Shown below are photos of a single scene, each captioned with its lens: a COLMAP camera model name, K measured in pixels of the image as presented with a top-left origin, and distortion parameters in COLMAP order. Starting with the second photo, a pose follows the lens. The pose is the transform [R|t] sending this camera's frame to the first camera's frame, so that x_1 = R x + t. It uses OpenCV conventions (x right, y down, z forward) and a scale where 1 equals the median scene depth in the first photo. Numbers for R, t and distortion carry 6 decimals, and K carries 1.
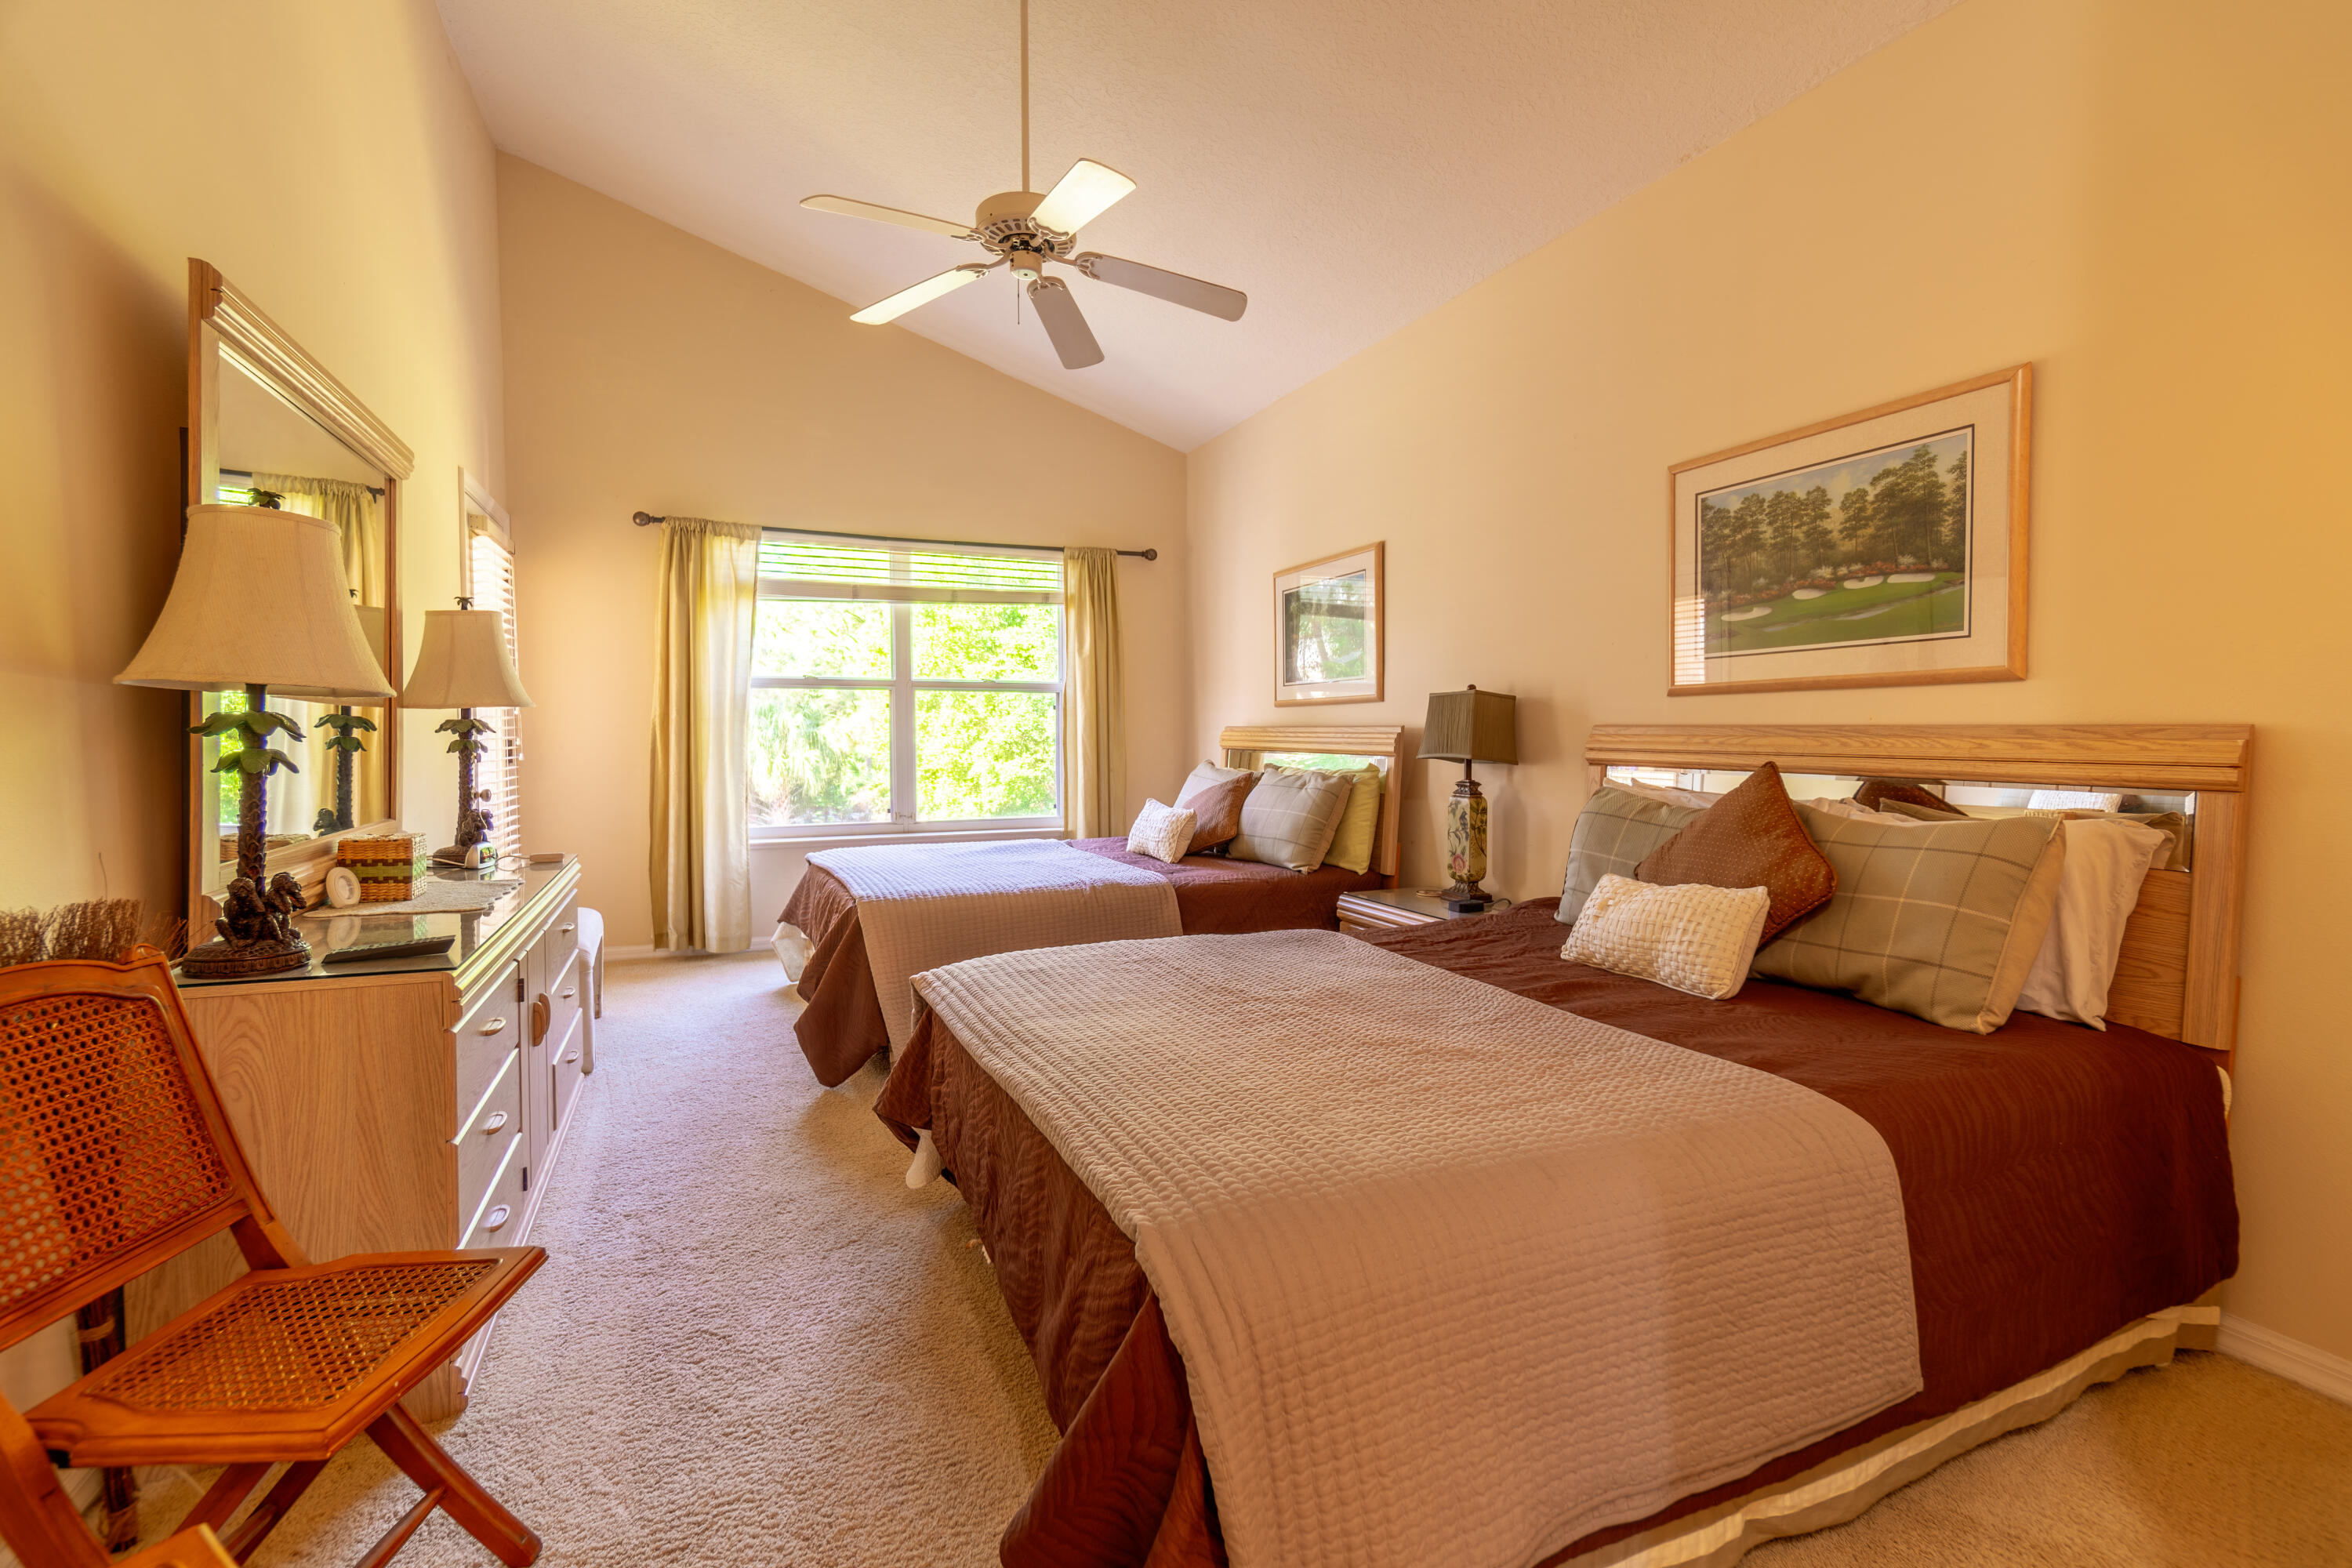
lens RADIAL K [[1021.3, 0, 1169.1], [0, 1021.3, 779.8], [0, 0, 1]] dist [-0.004649, 0.001024]
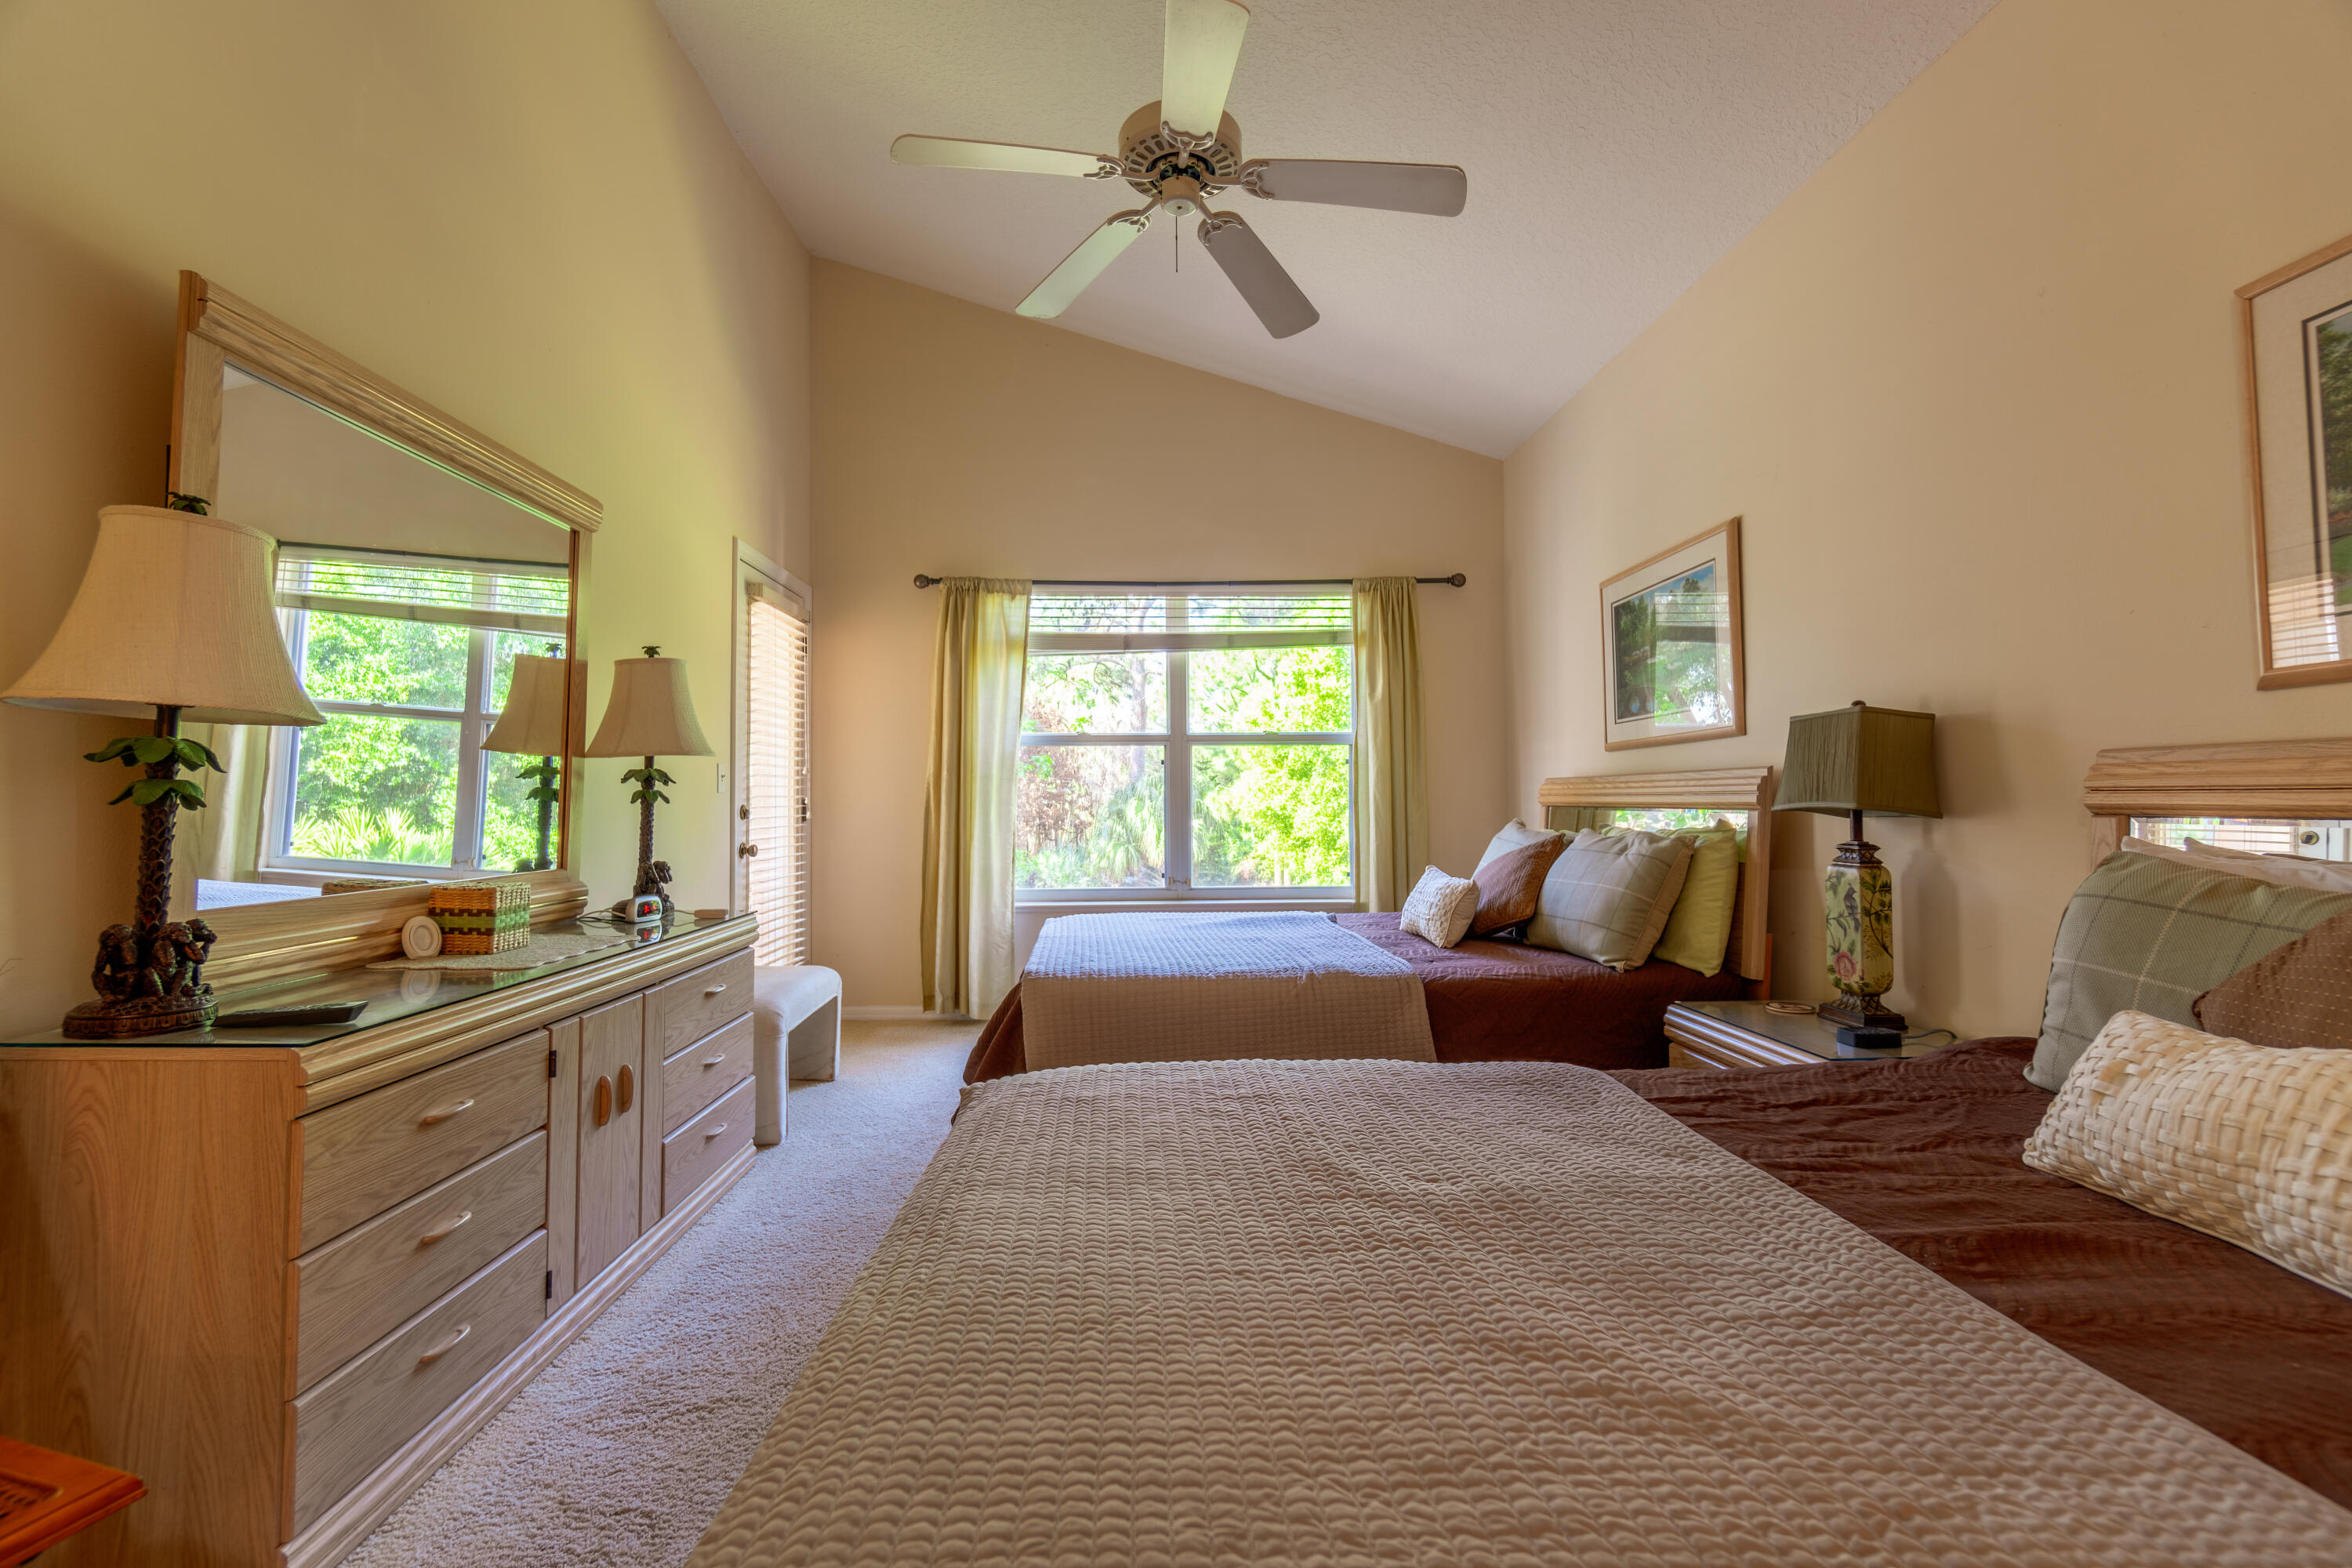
lens RADIAL K [[1021.3, 0, 1169.1], [0, 1021.3, 779.8], [0, 0, 1]] dist [-0.004649, 0.001024]
pose [[0.930679, -0.013845, -0.365574, 0.105663], [-0.011299, 0.997719, -0.066550, 0.008292], [0.365662, 0.066067, 0.928400, 0.207230]]
